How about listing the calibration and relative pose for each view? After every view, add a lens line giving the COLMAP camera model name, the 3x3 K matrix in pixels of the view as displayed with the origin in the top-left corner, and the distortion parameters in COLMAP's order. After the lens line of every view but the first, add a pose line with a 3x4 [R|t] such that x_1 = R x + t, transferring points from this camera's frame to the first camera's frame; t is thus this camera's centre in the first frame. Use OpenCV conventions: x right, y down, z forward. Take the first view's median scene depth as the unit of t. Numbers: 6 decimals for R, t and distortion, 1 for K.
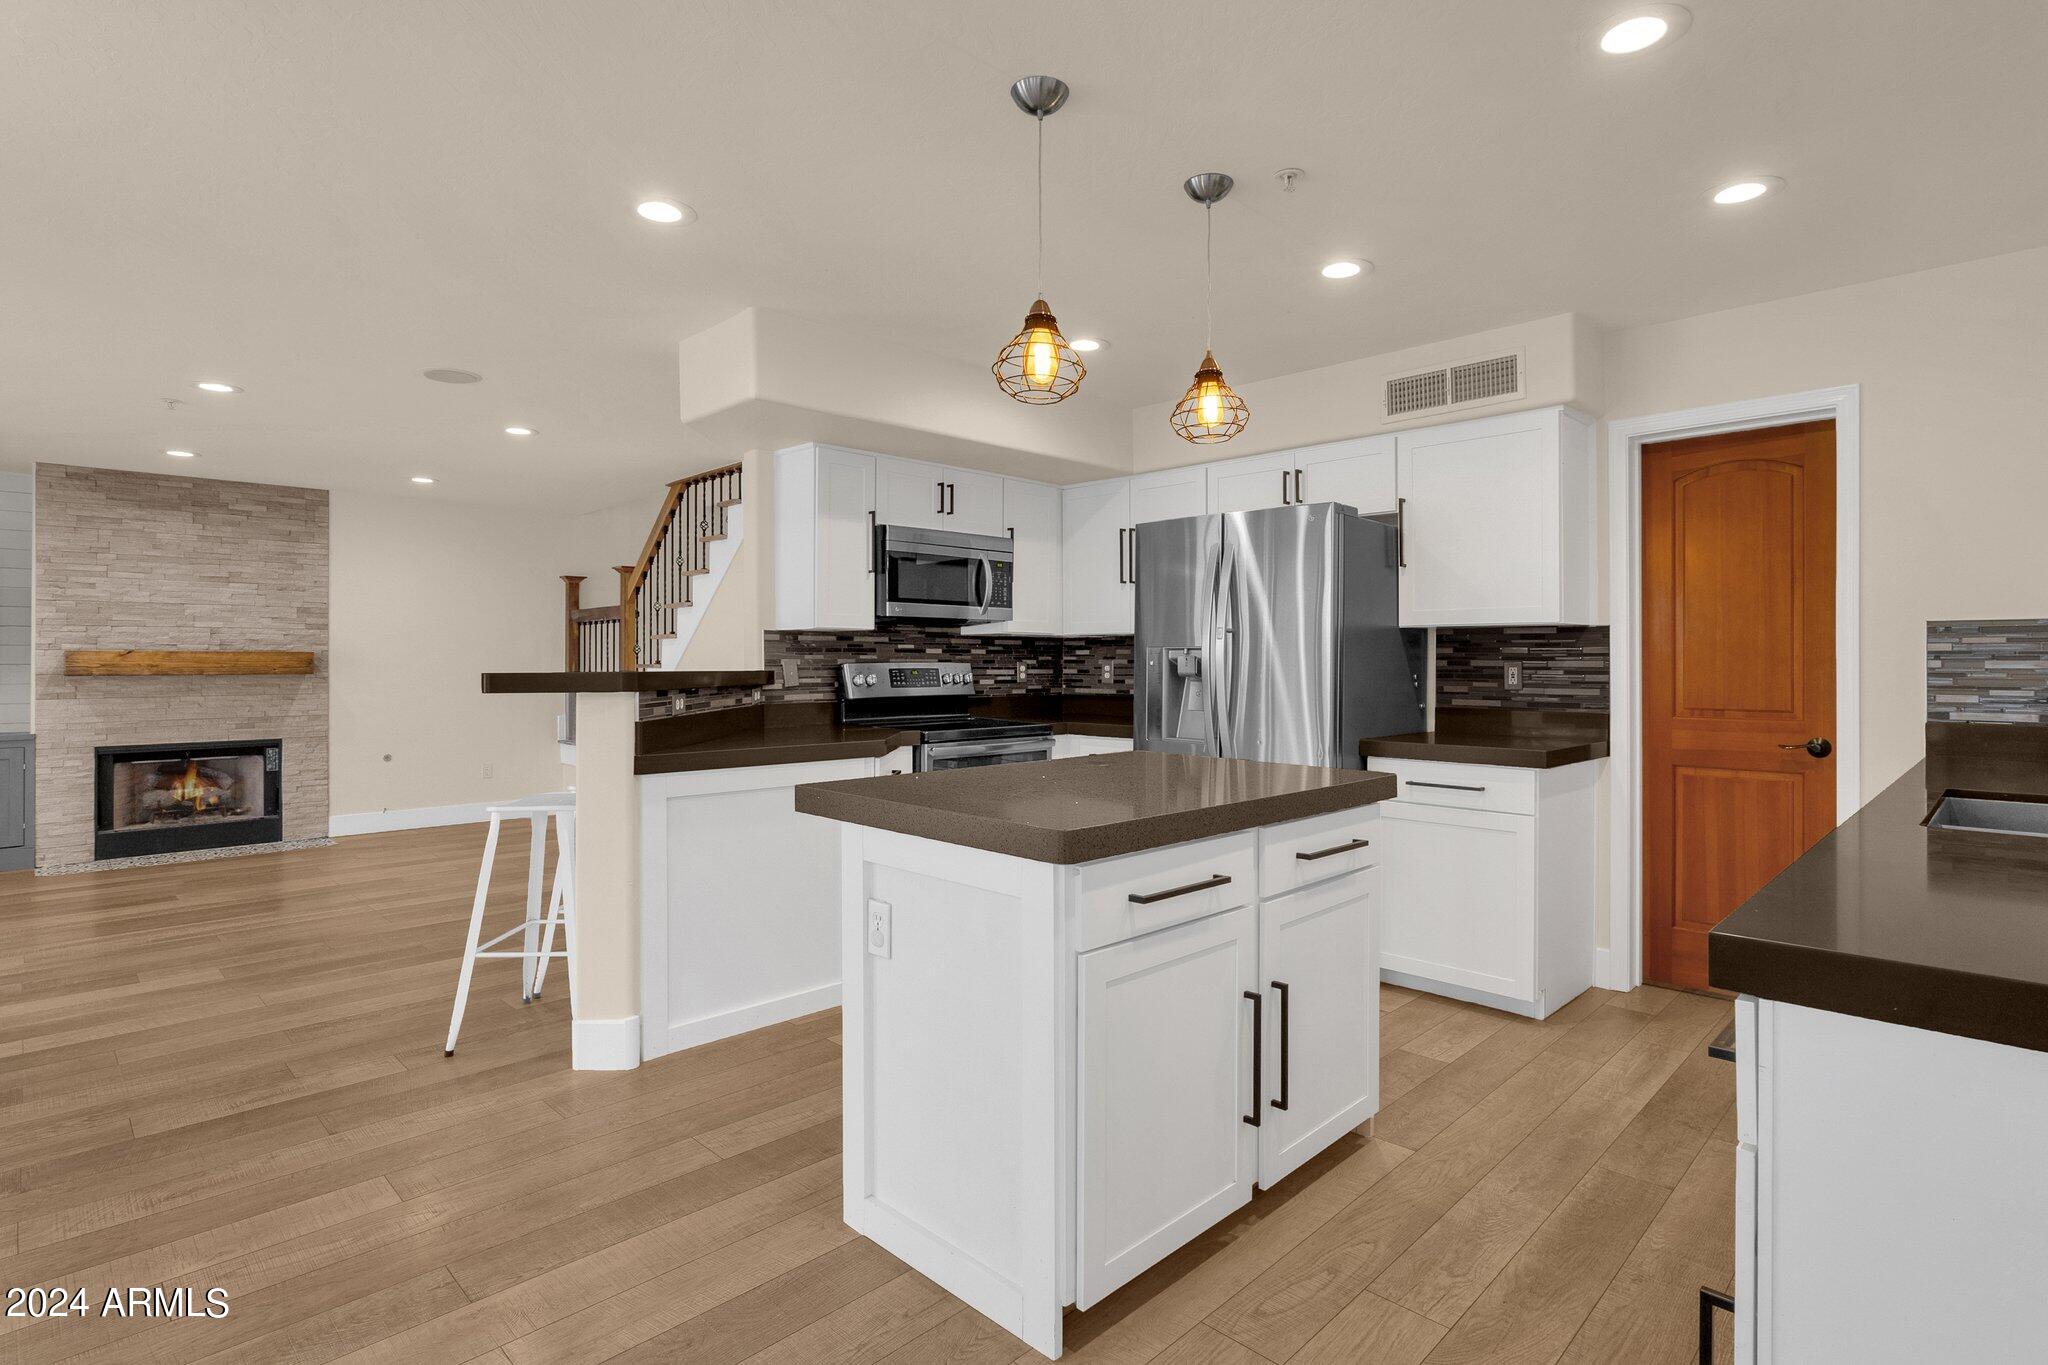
lens RADIAL K [[1015.4, 0, 1044.5], [0, 1015.4, 658.1], [0, 0, 1]] dist [-0.009473, 0.000993]
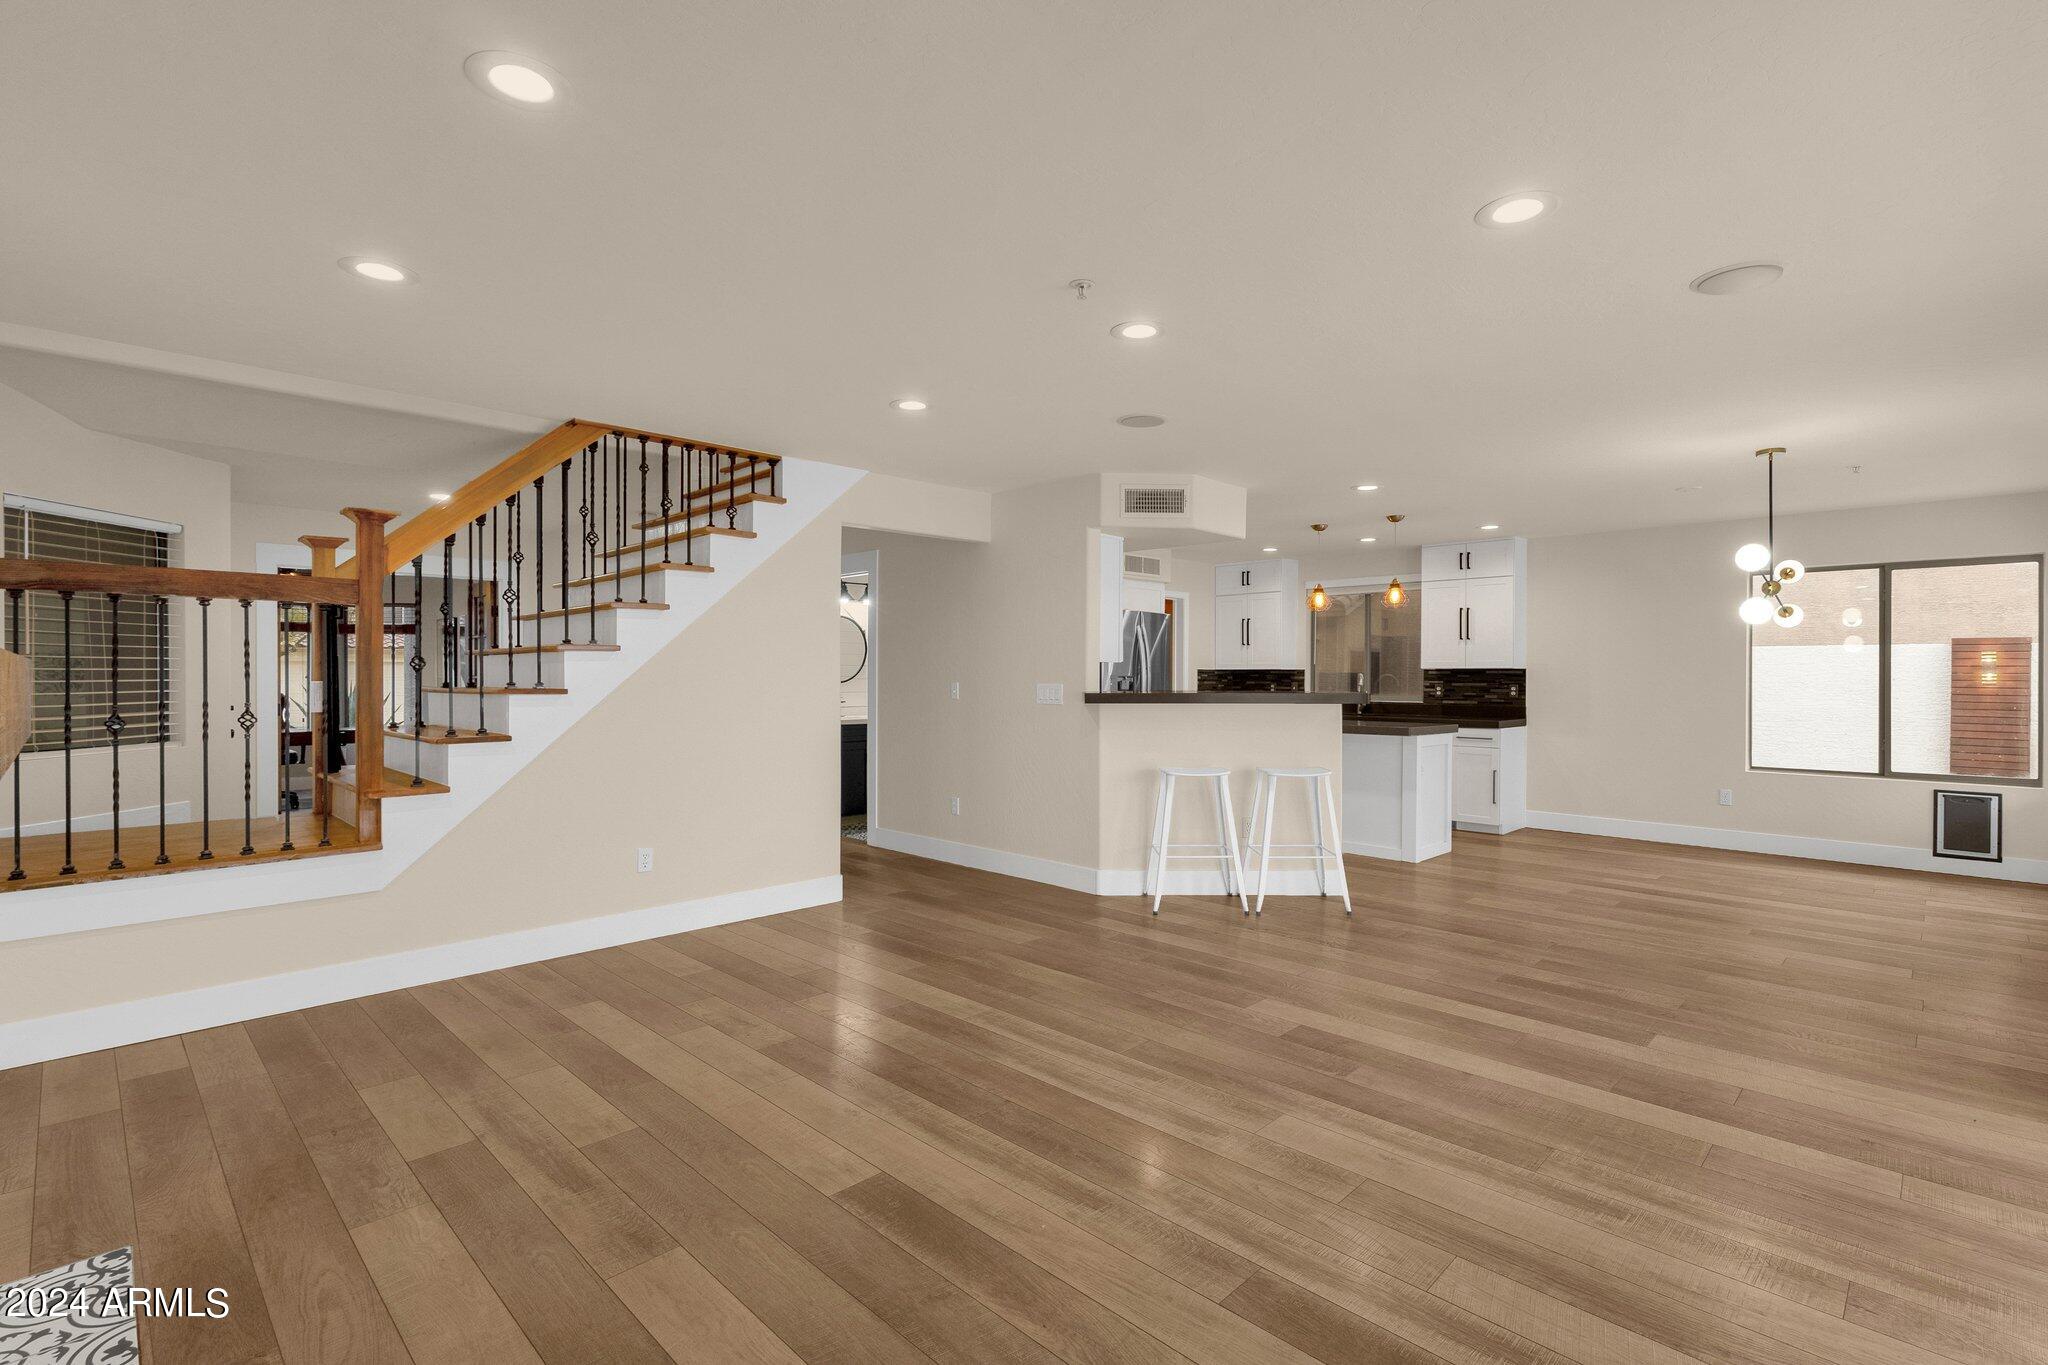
lens RADIAL K [[946.2, 0, 1034.5], [0, 946.2, 680.7], [0, 0, 1]] dist [0.003256, 0.000826]
pose [[-0.003152, -0.003467, 0.999989, -1.071158], [-0.006789, 0.999971, 0.003445, -0.004001], [-0.999972, -0.006778, -0.003175, 0.750888]]
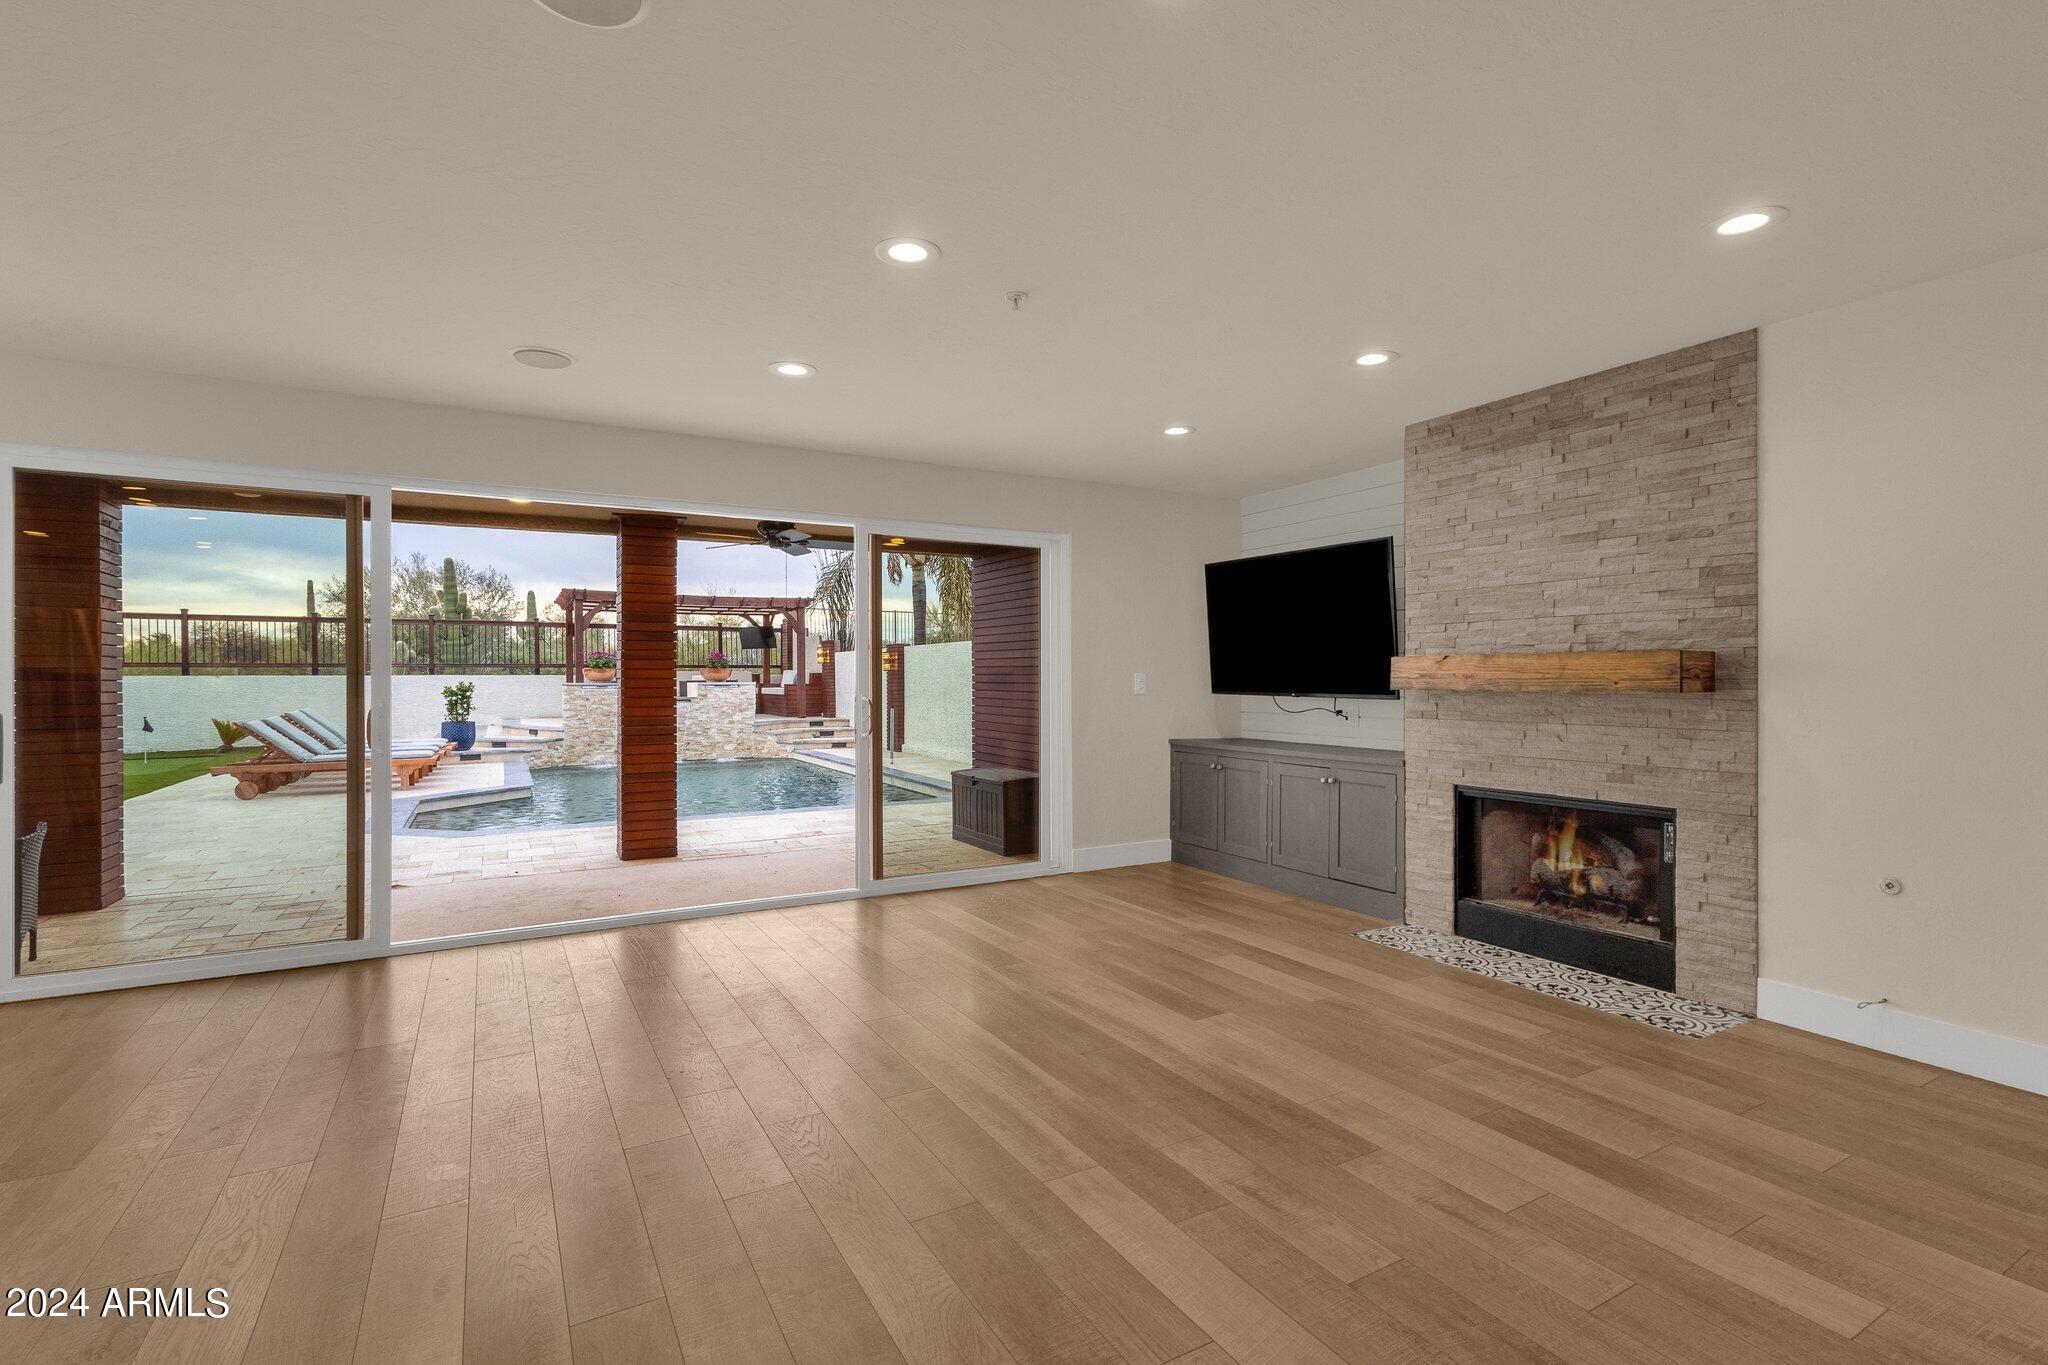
lens RADIAL K [[946.6, 0, 1026.9], [0, 946.6, 678.5], [0, 0, 1]] dist [0.003984, 0.000883]
pose [[-0.270420, 0.005730, -0.962725, -0.171687], [0.008412, 0.999958, 0.003589, 0.003975], [0.962706, -0.007128, -0.270457, 0.862270]]
